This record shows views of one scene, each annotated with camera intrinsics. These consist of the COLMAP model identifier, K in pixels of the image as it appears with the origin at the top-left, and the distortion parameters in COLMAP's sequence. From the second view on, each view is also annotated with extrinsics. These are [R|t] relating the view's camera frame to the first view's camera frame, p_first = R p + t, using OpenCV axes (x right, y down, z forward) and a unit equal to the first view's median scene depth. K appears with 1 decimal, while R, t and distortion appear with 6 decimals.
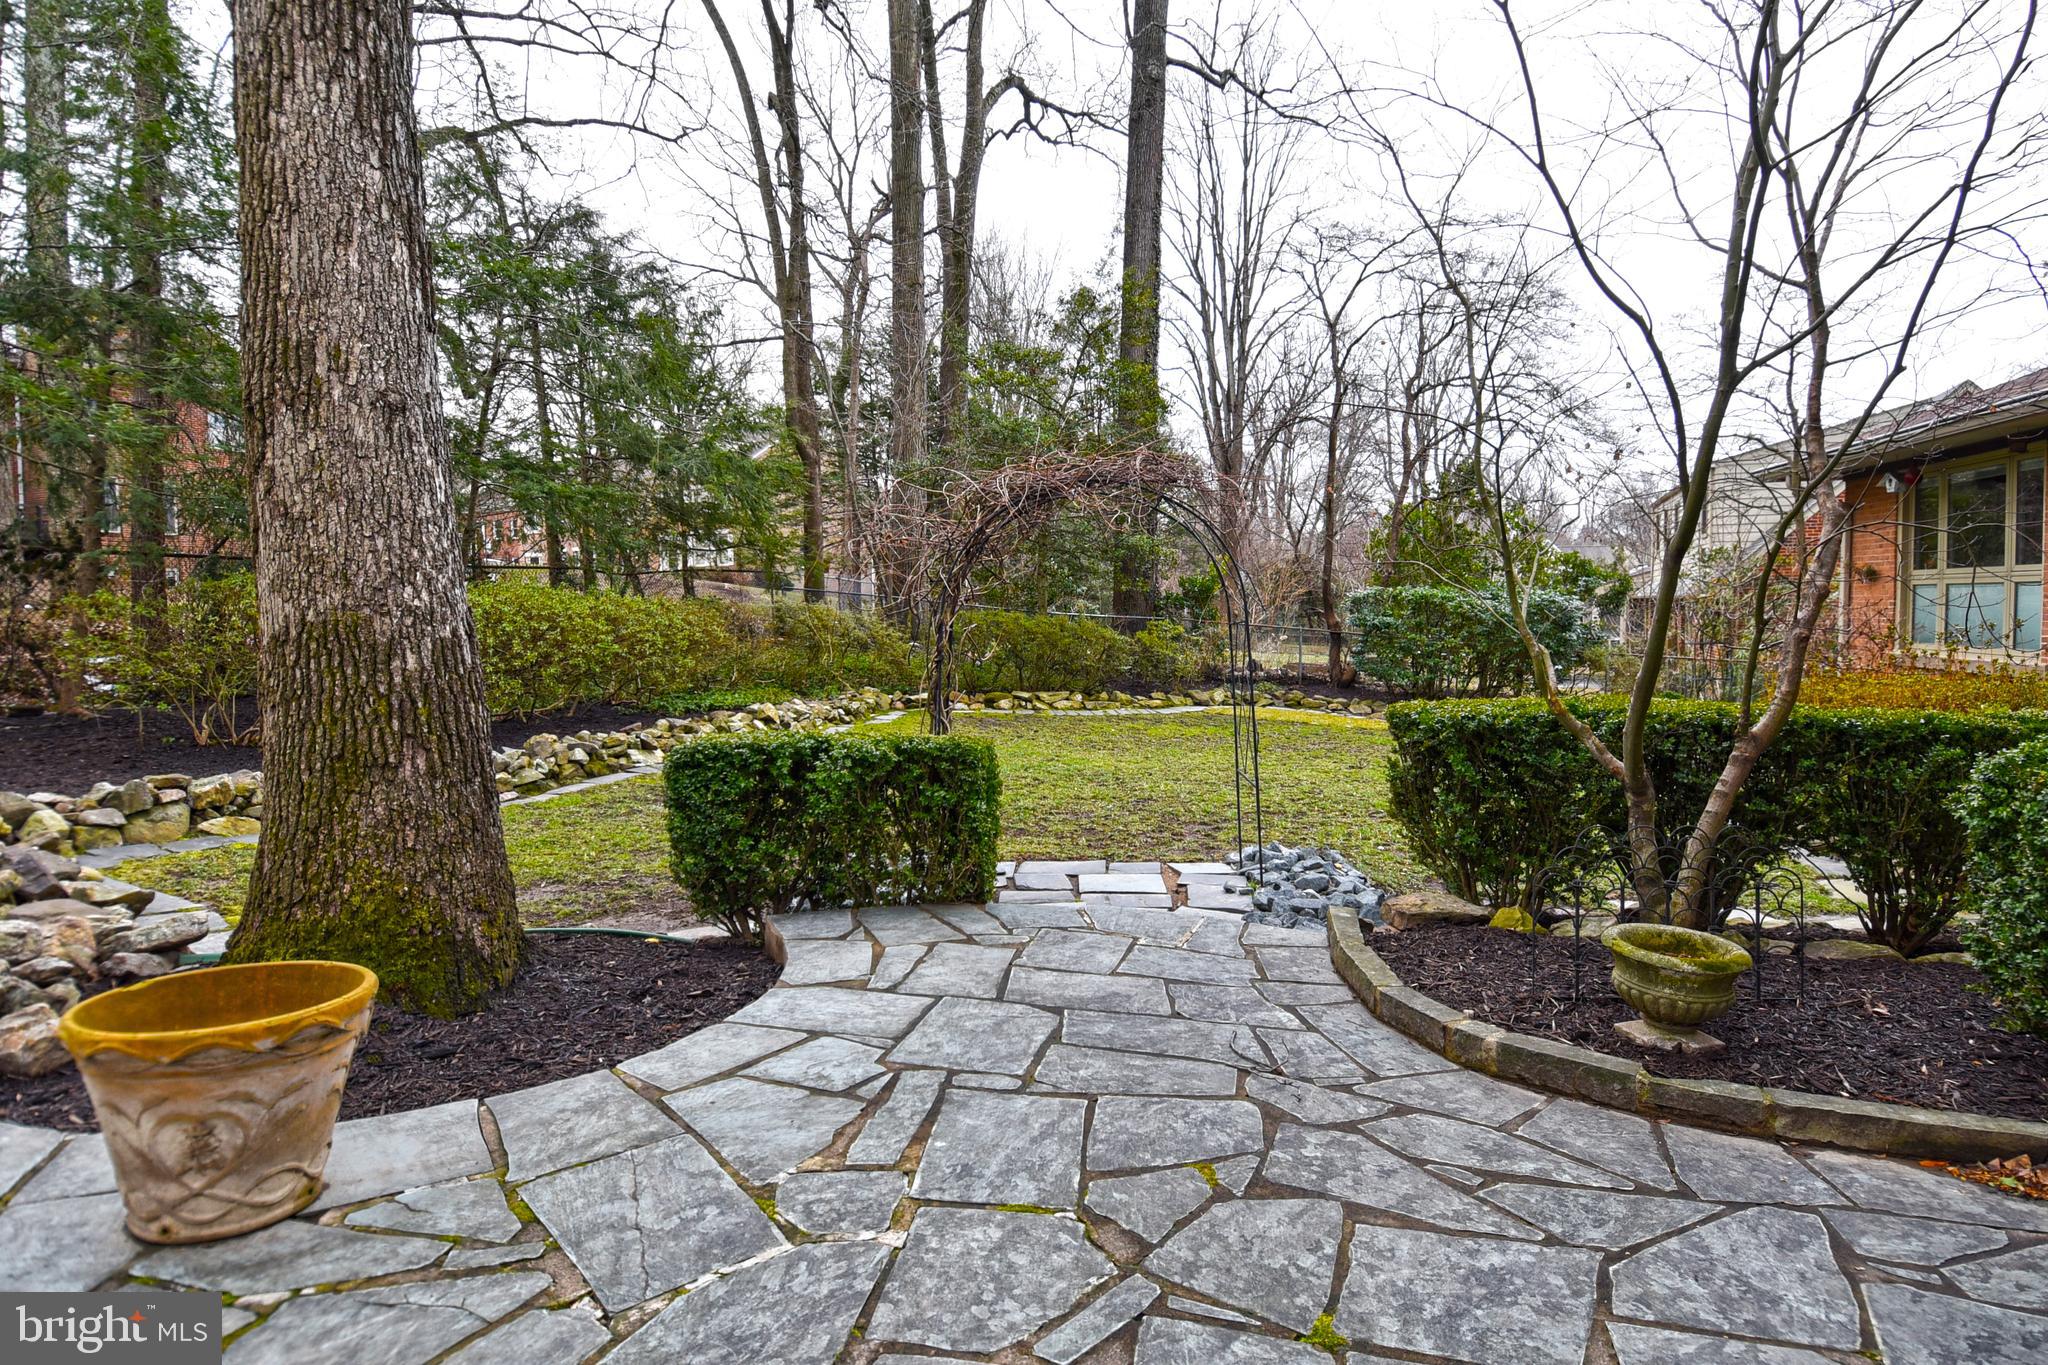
lens RADIAL K [[1106.7, 0, 1056.9], [0, 1106.7, 657.0], [0, 0, 1]] dist [0.053086, -0.054490]
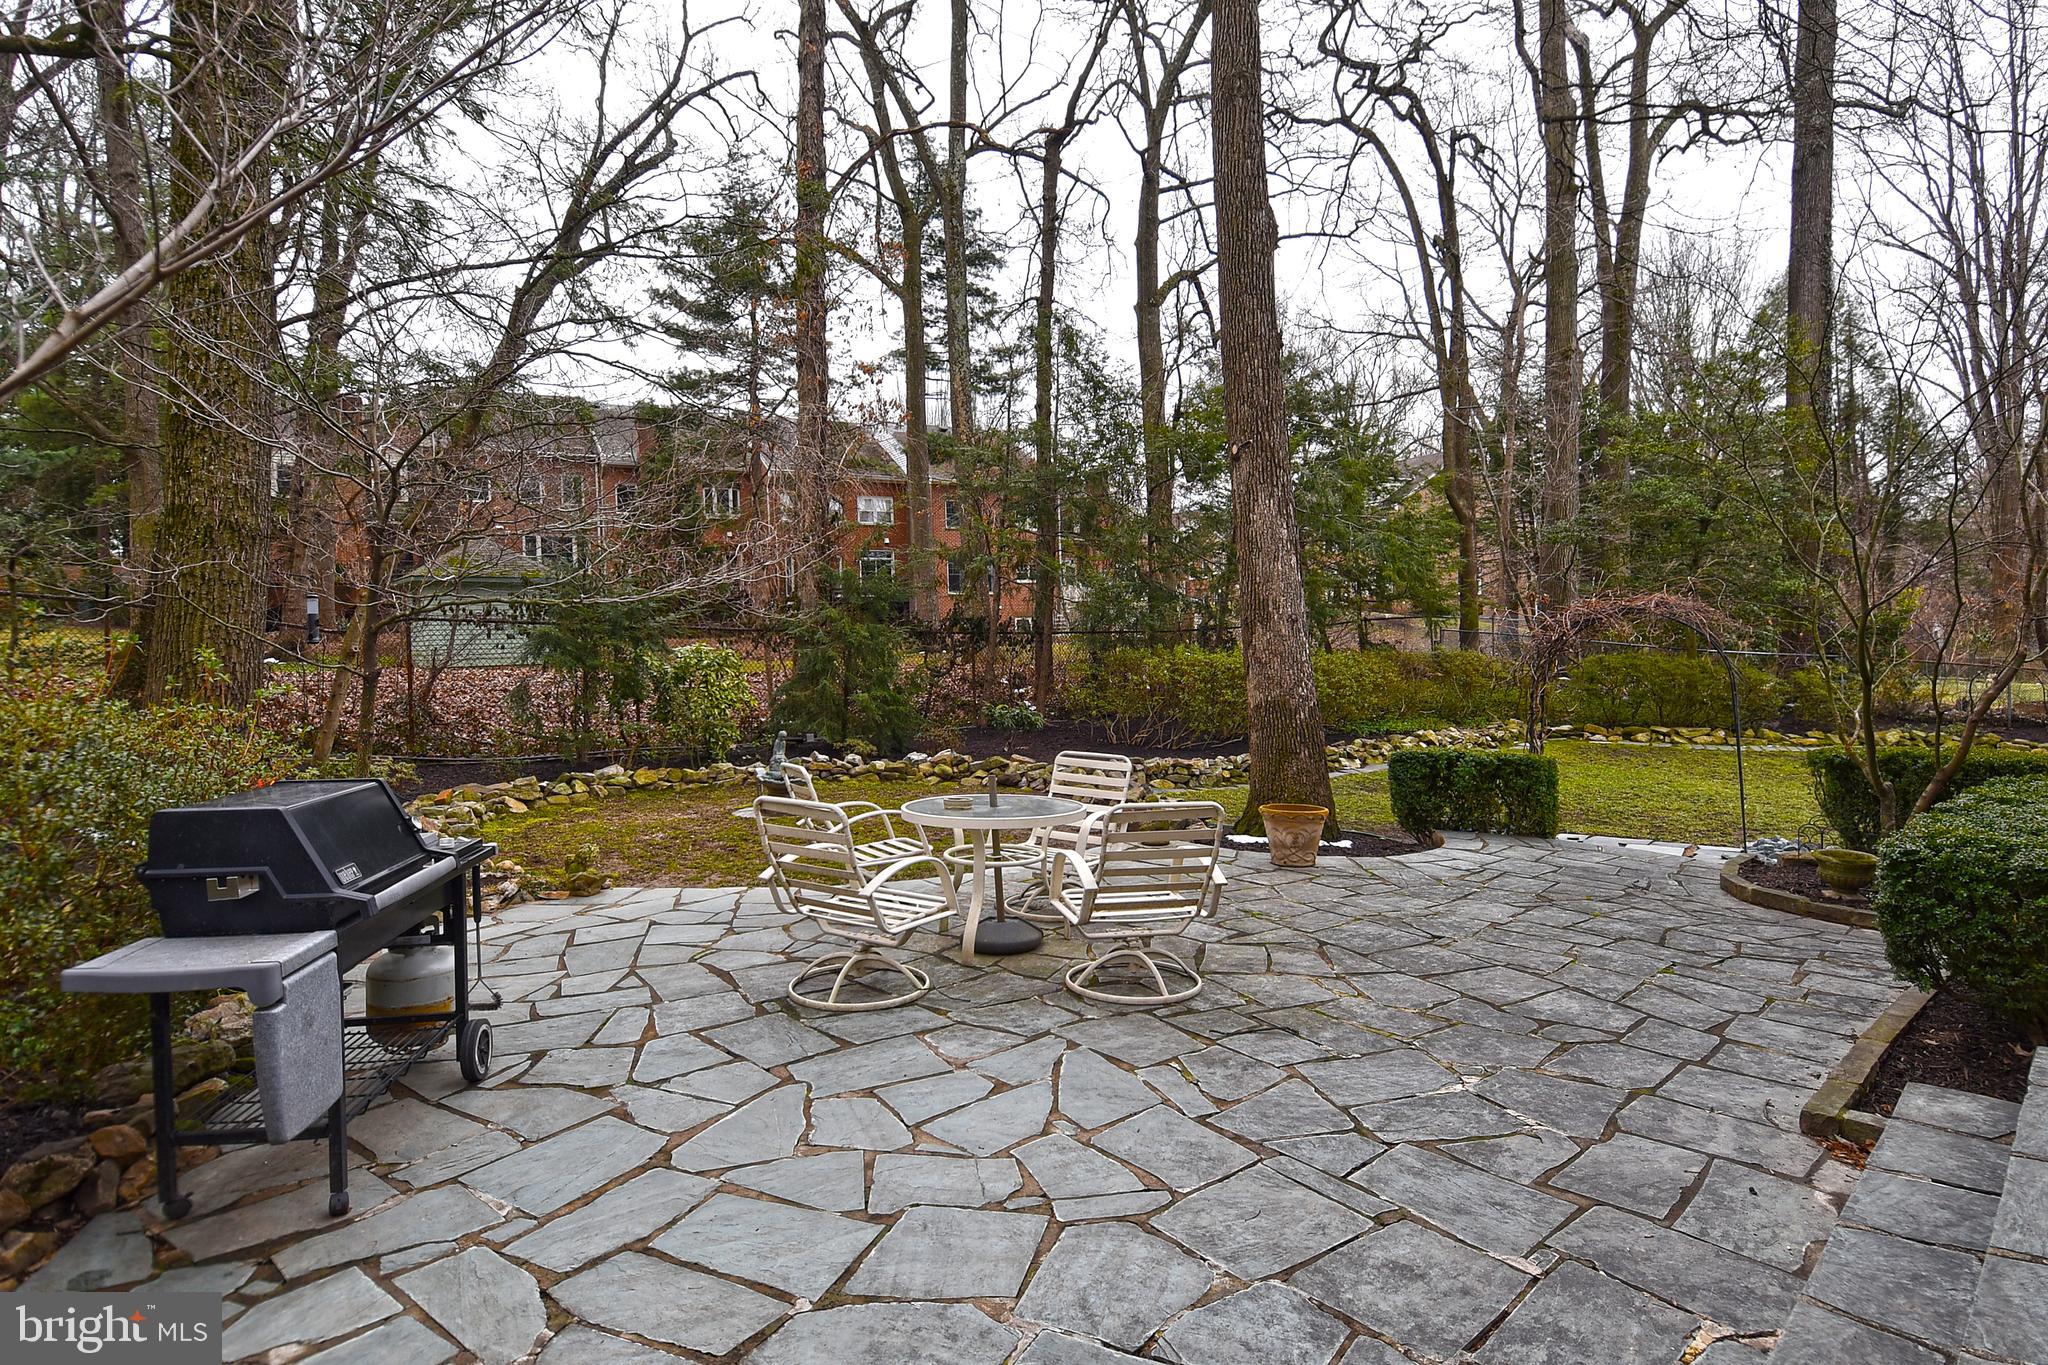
lens RADIAL K [[1106.7, 0, 1056.9], [0, 1106.7, 657.0], [0, 0, 1]] dist [0.053086, -0.054490]
pose [[0.839766, -0.003129, -0.542939, 0.070971], [-0.007149, 0.999833, -0.016818, -0.016090], [0.542901, 0.018004, 0.839604, -0.290702]]
